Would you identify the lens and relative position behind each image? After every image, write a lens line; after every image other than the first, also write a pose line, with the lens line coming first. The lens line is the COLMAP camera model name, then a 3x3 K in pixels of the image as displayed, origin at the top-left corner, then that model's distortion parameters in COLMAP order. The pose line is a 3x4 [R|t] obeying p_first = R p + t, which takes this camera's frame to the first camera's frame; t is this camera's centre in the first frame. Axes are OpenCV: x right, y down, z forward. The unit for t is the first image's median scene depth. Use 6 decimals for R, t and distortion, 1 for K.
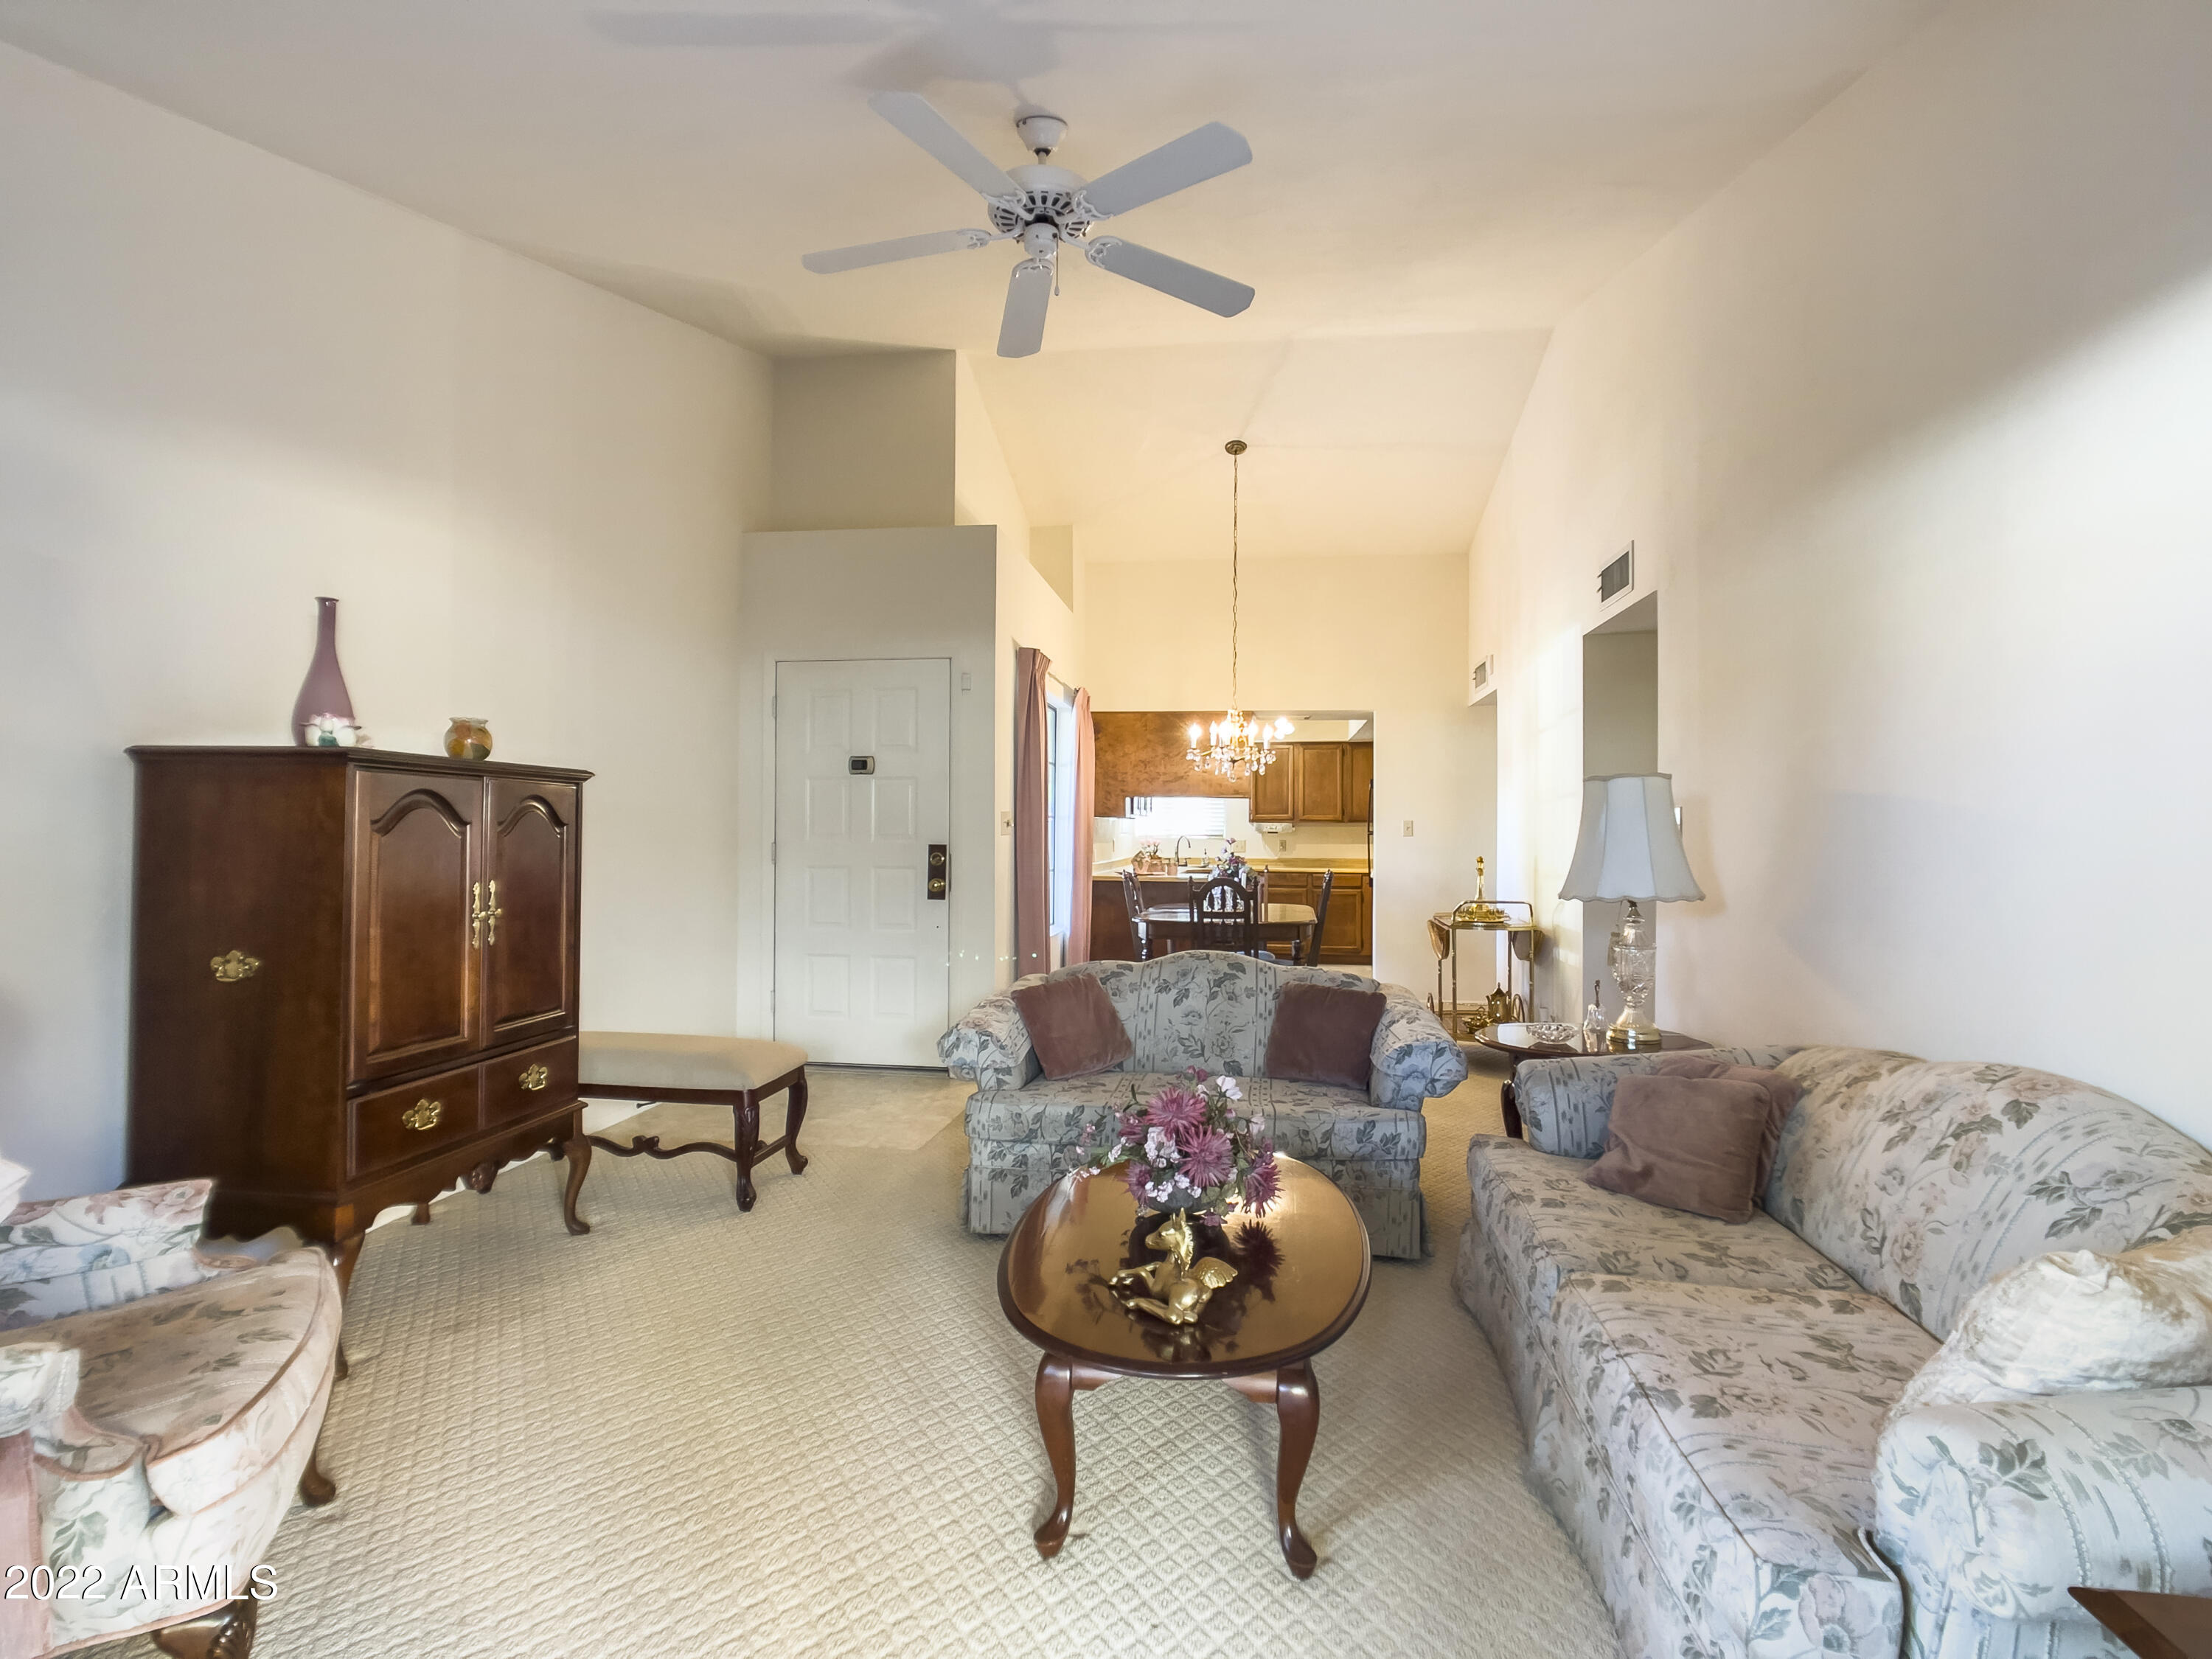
lens RADIAL K [[1086.9, 0, 1109.8], [0, 1086.9, 826.4], [0, 0, 1]] dist [-0.014091, 0.005853]
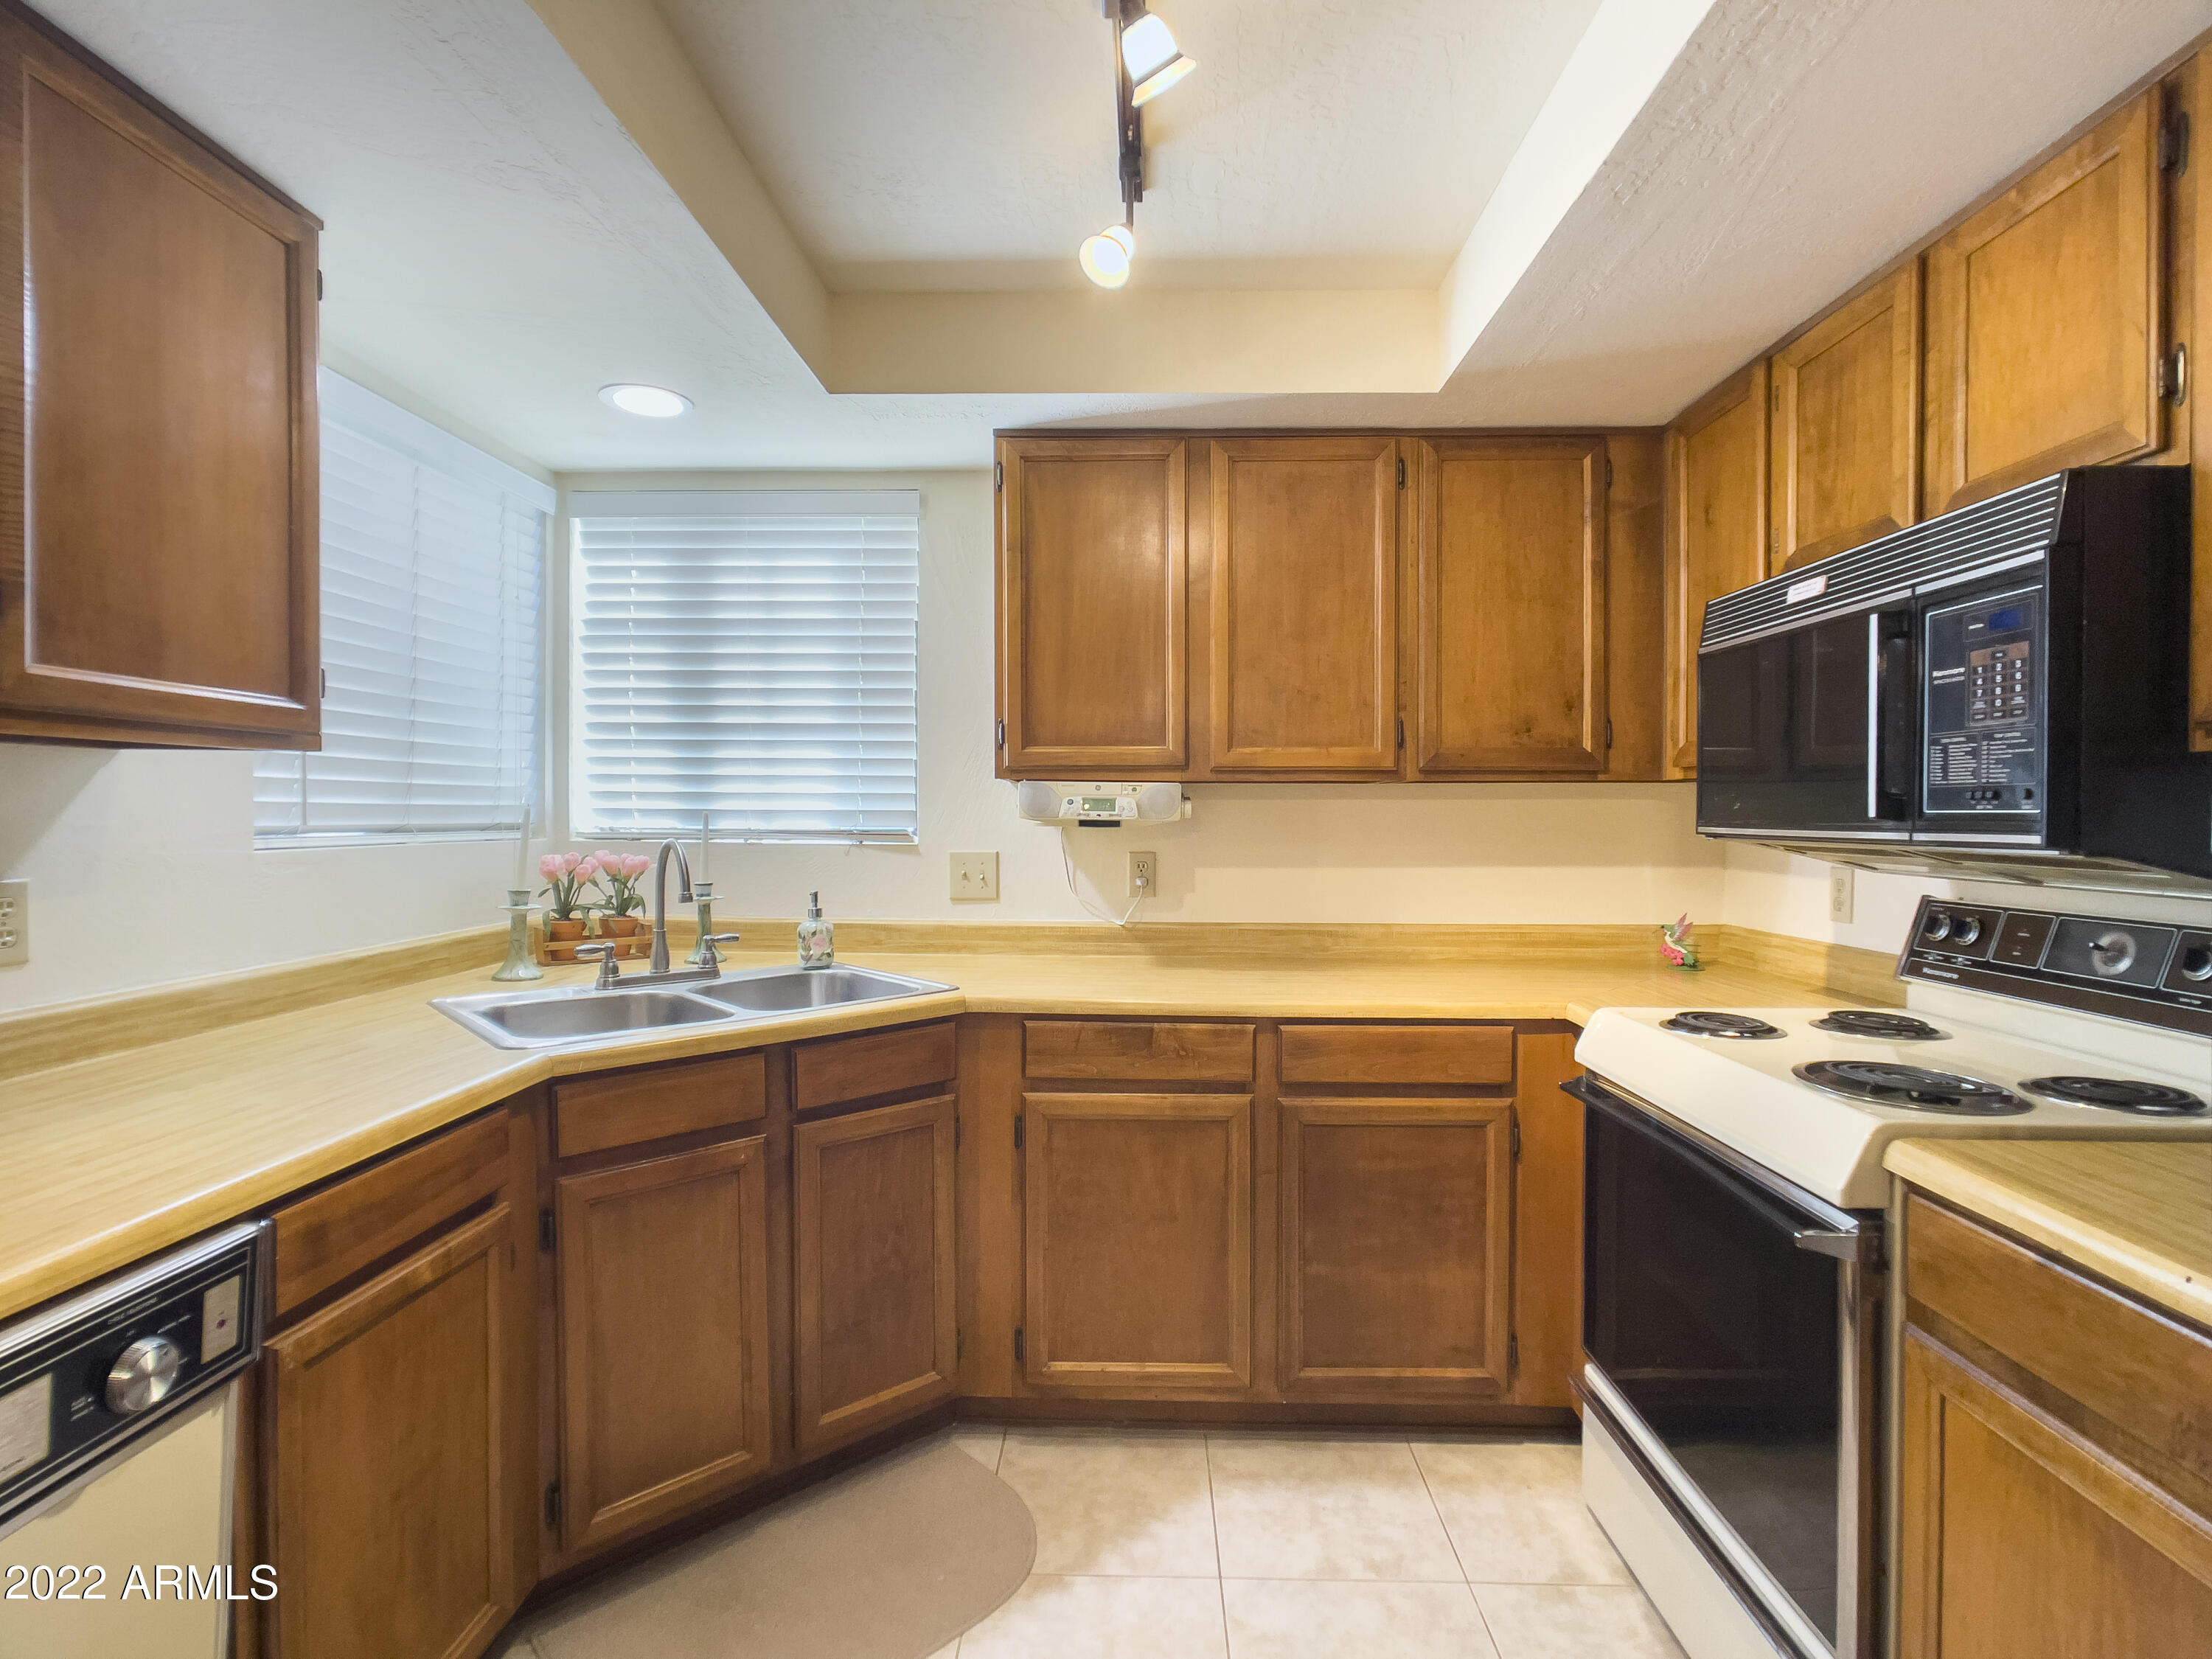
lens RADIAL K [[1086.9, 0, 1115.4], [0, 1086.9, 834.9], [0, 0, 1]] dist [-0.014091, 0.005853]
pose [[0.993686, -0.004788, 0.112095, 0.394577], [0.001815, 0.999644, 0.026617, 0.005668], [-0.112182, -0.026246, 0.993341, 2.378452]]
